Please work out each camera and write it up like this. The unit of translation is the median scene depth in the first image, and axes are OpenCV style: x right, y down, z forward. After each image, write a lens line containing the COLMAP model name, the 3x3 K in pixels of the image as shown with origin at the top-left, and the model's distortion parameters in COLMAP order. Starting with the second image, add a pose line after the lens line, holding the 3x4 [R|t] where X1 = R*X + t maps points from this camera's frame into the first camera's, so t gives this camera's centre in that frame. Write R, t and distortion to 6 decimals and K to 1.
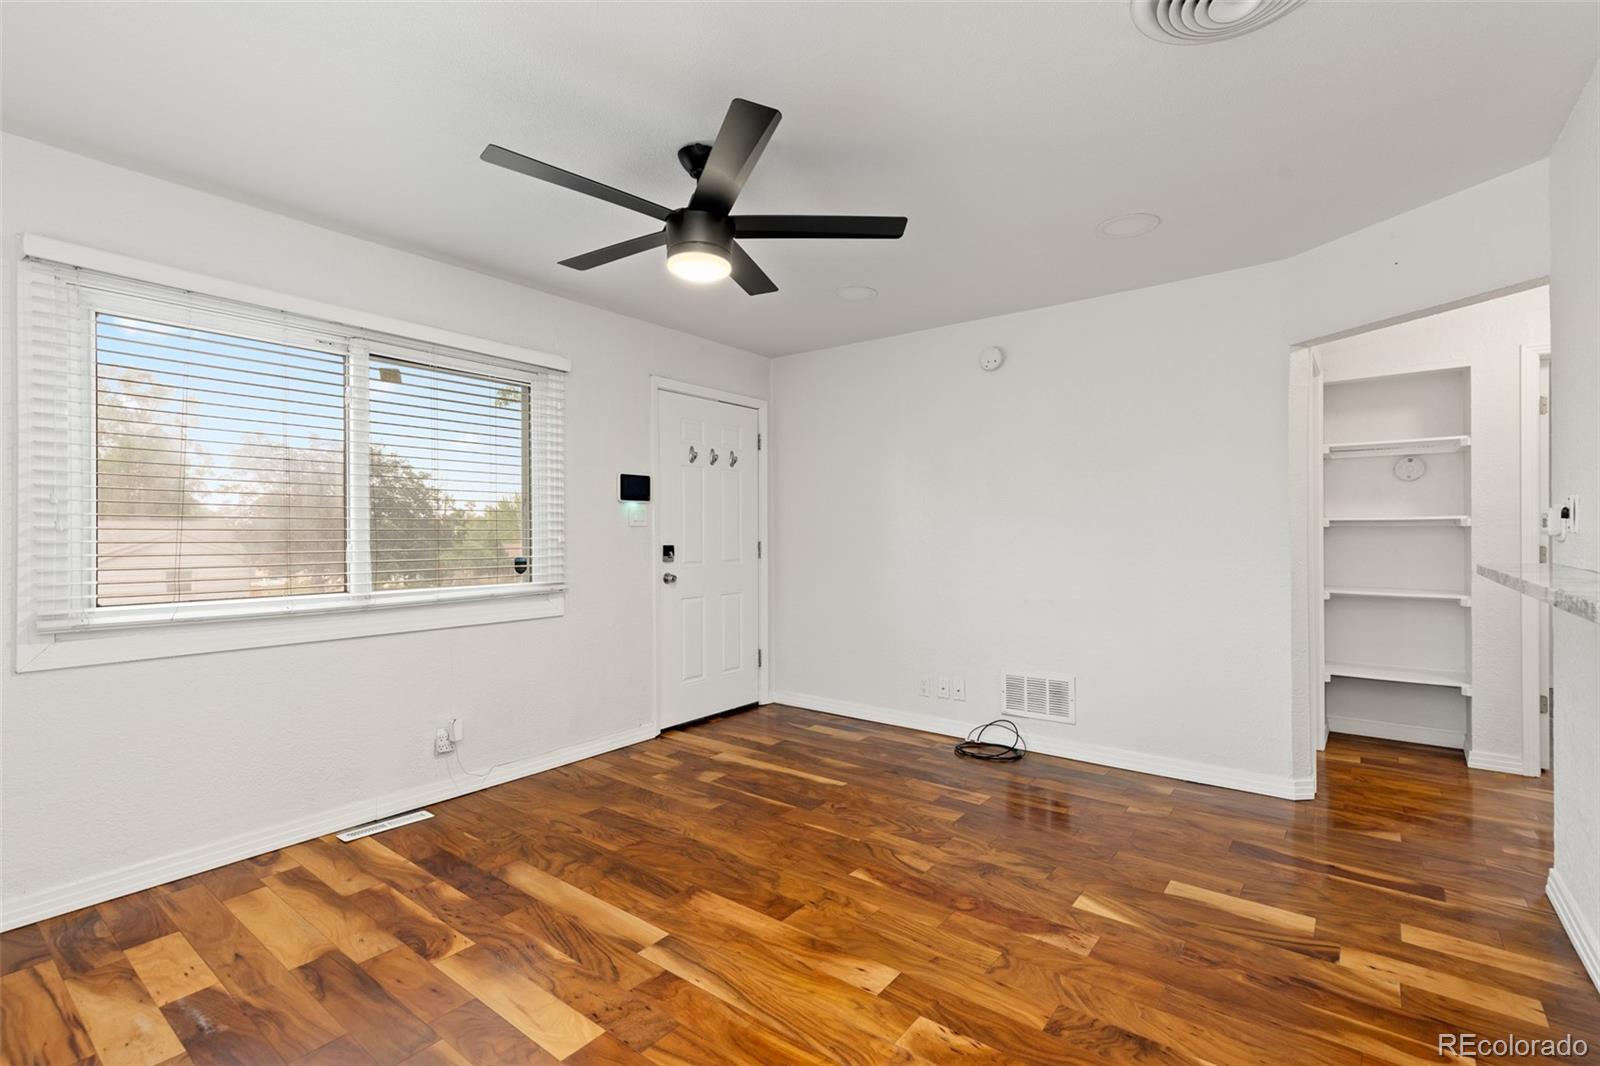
lens RADIAL K [[729.1, 0, 790.6], [0, 729.1, 530.3], [0, 0, 1]] dist [0.008460, -0.000870]
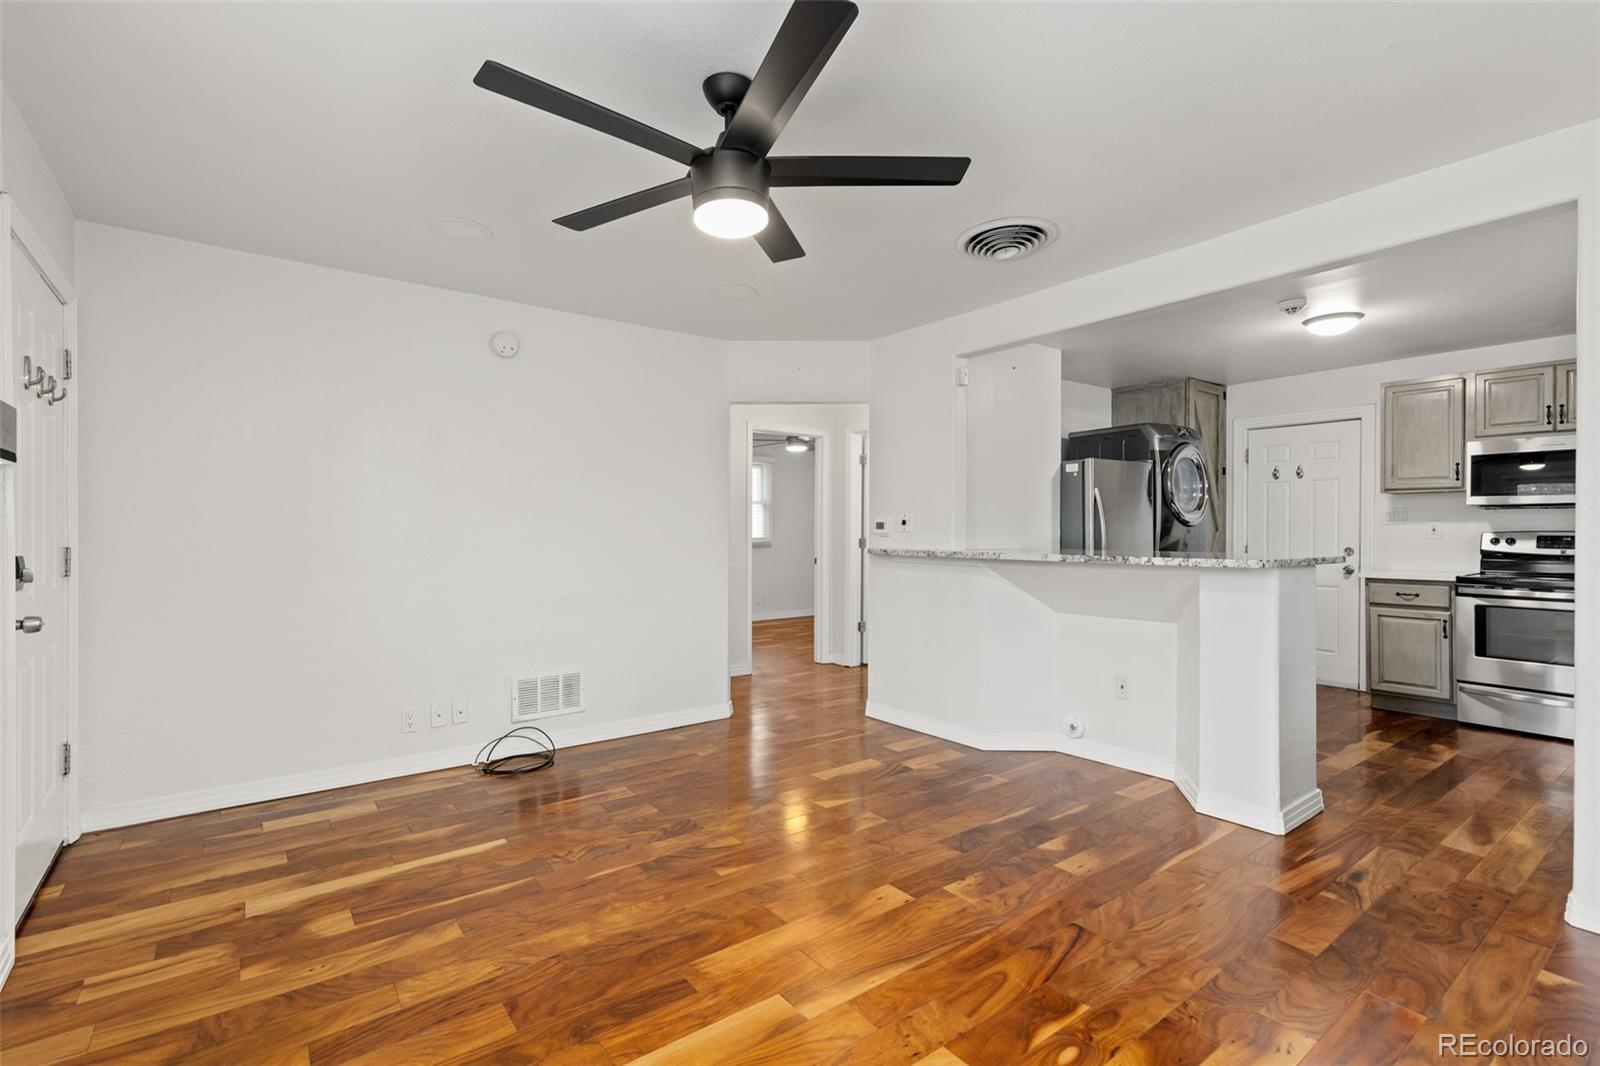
lens RADIAL K [[732.1, 0, 790.6], [0, 732.1, 530.6], [0, 0, 1]] dist [0.007651, -0.000601]
pose [[0.262014, 0.002406, 0.965061, -0.833795], [-0.004370, 0.999990, -0.001306, 0.002946], [-0.965054, -0.003875, 0.262021, 0.631737]]
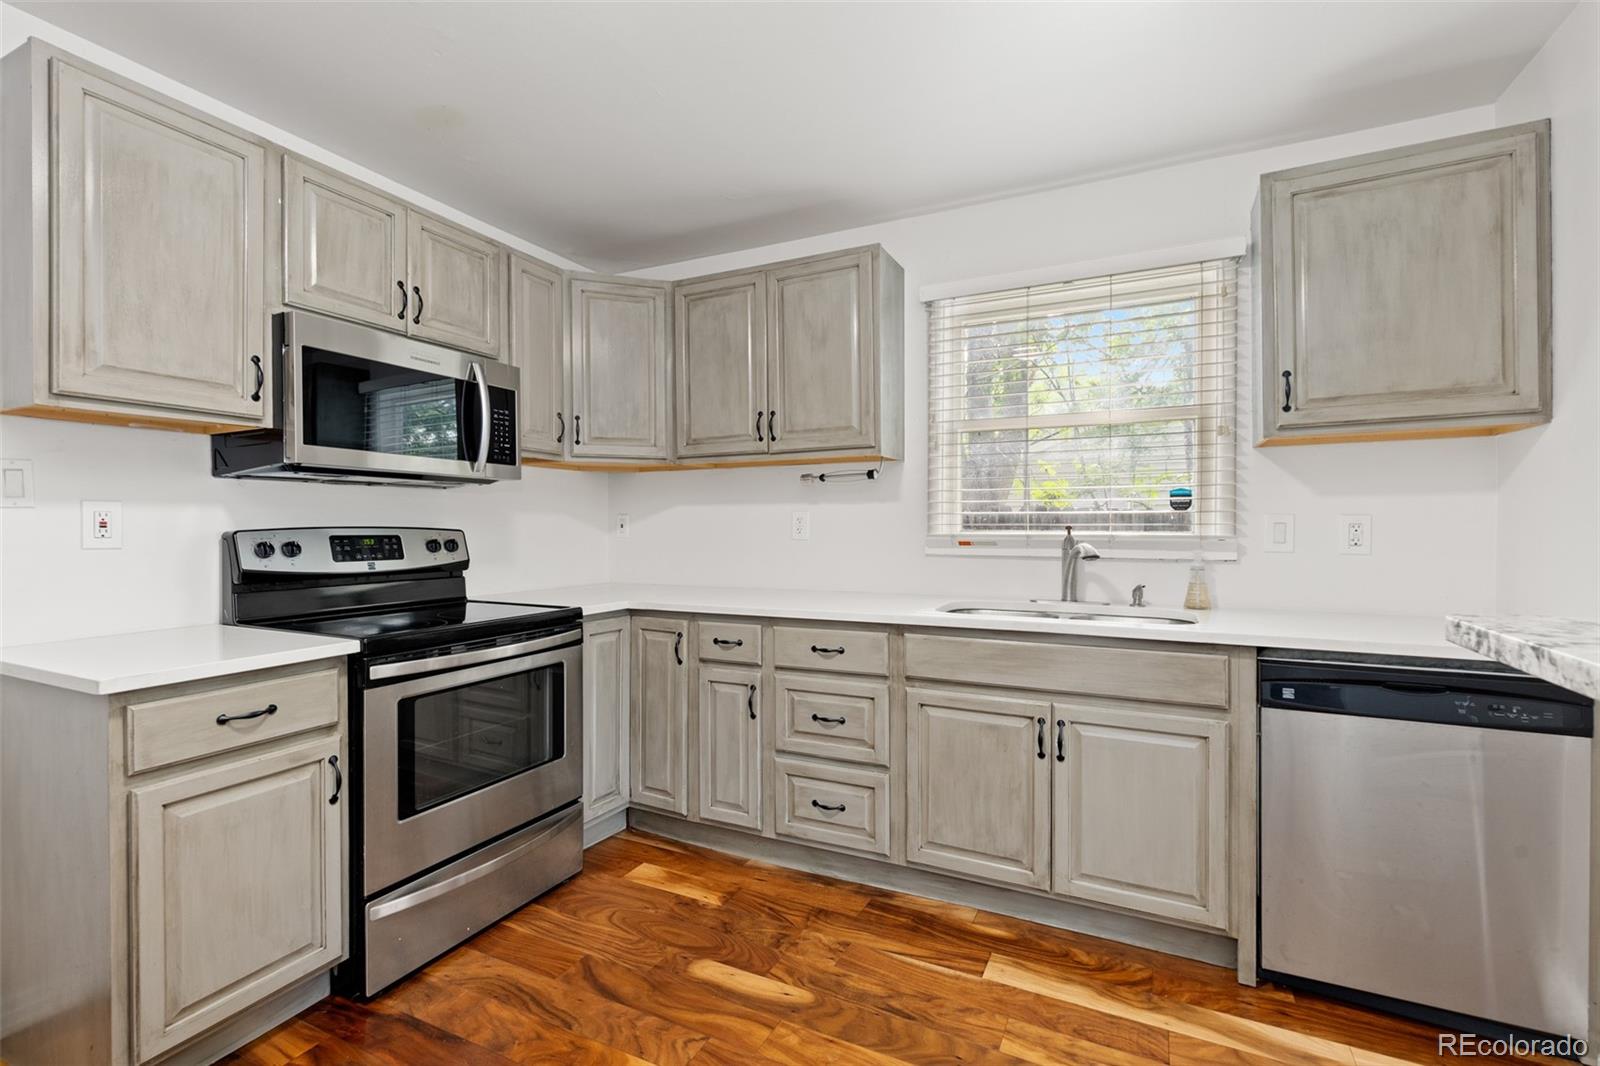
lens RADIAL K [[729.1, 0, 790.6], [0, 729.1, 530.3], [0, 0, 1]] dist [0.008460, -0.000870]
pose [[-0.978831, 0.006036, -0.204581, 0.981269], [0.005135, 0.999975, 0.004936, -0.003695], [0.204606, 0.003781, -0.978837, 0.332954]]
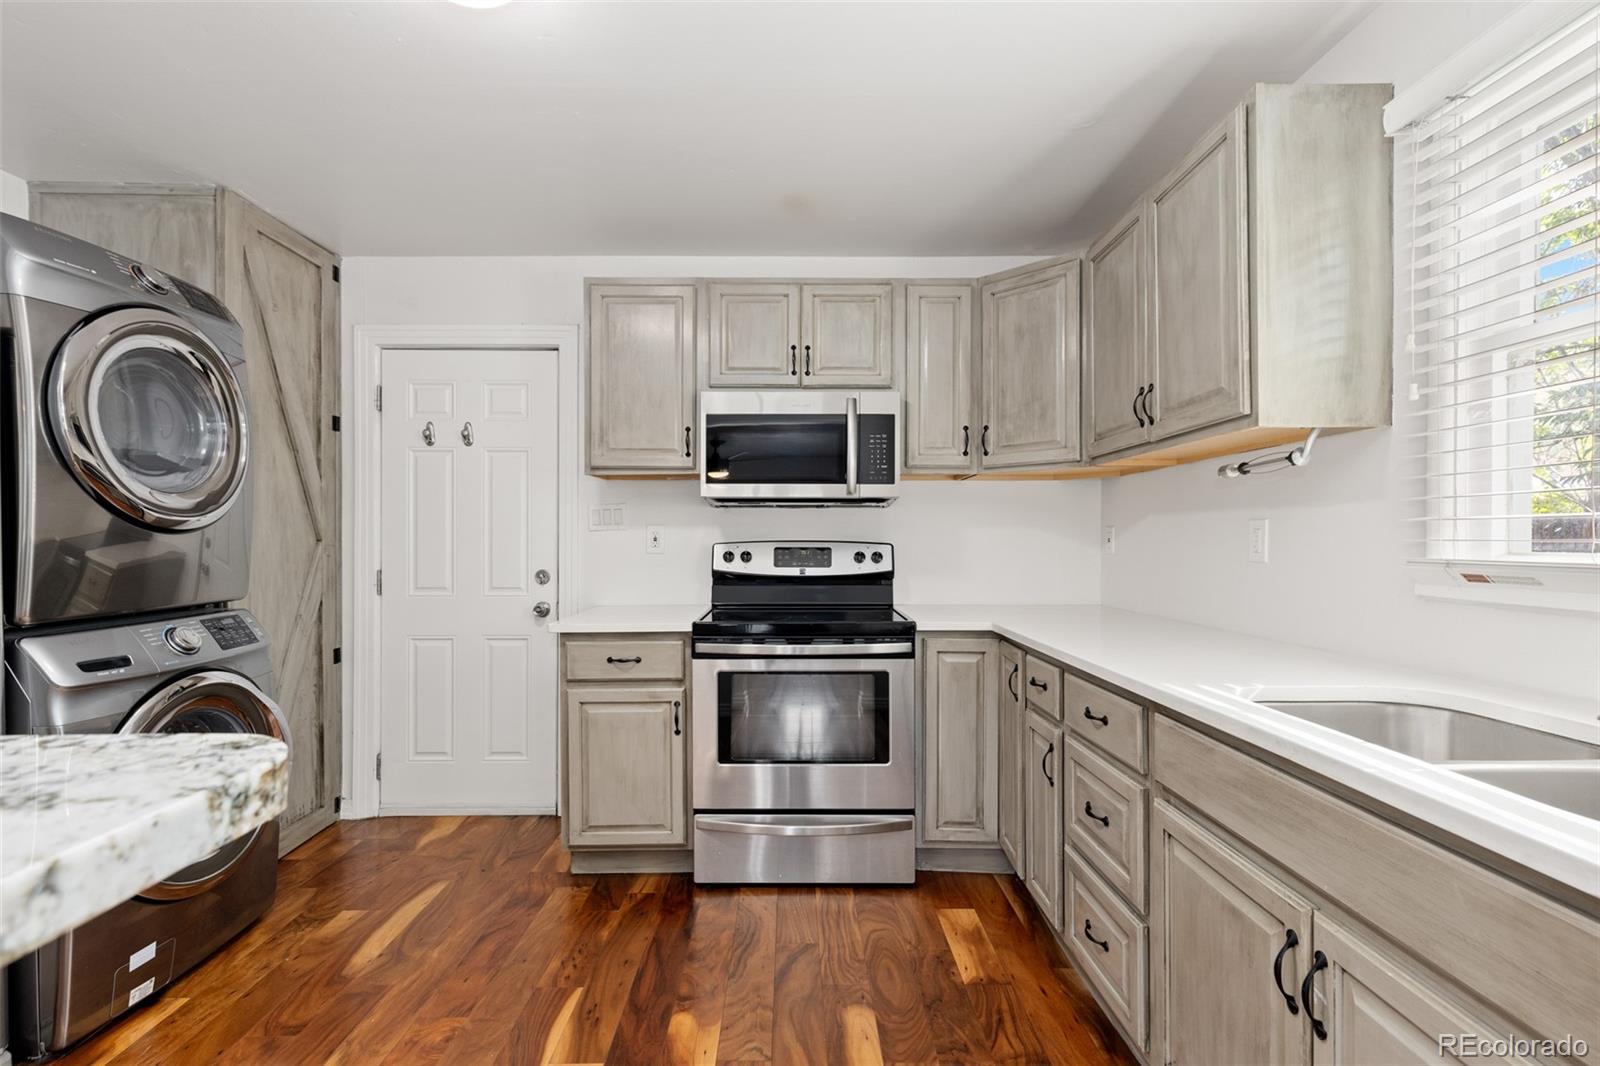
lens RADIAL K [[733.7, 0, 792.4], [0, 733.7, 540.6], [0, 0, 1]] dist [0.009274, -0.000528]
pose [[-0.621790, 0.001479, 0.783183, 0.407815], [0.001634, 0.999998, -0.000592, -0.005817], [-0.783182, 0.000912, -0.621791, 0.071801]]
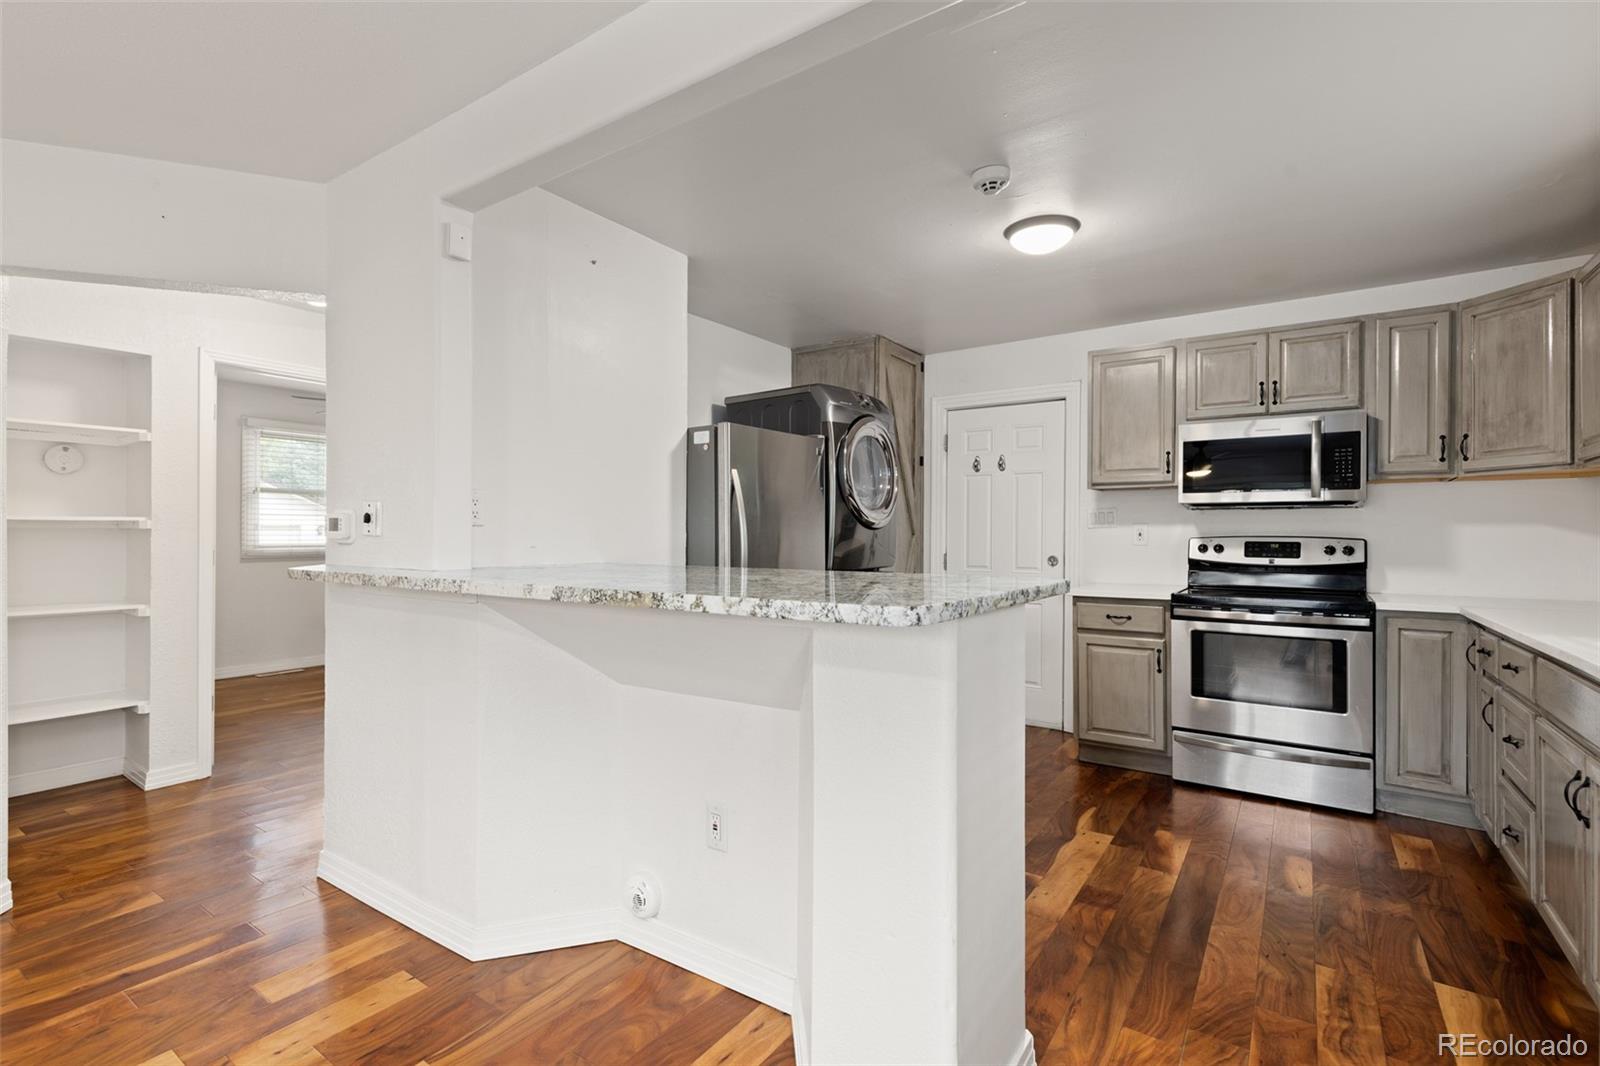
lens RADIAL K [[736.5, 0, 790.1], [0, 736.5, 533.0], [0, 0, 1]] dist [0.007613, -0.000600]
pose [[-0.058474, 0.006010, 0.998271, -0.071091], [-0.005611, 0.999964, -0.006349, 0.001871], [-0.998273, -0.005973, -0.058438, 0.355932]]
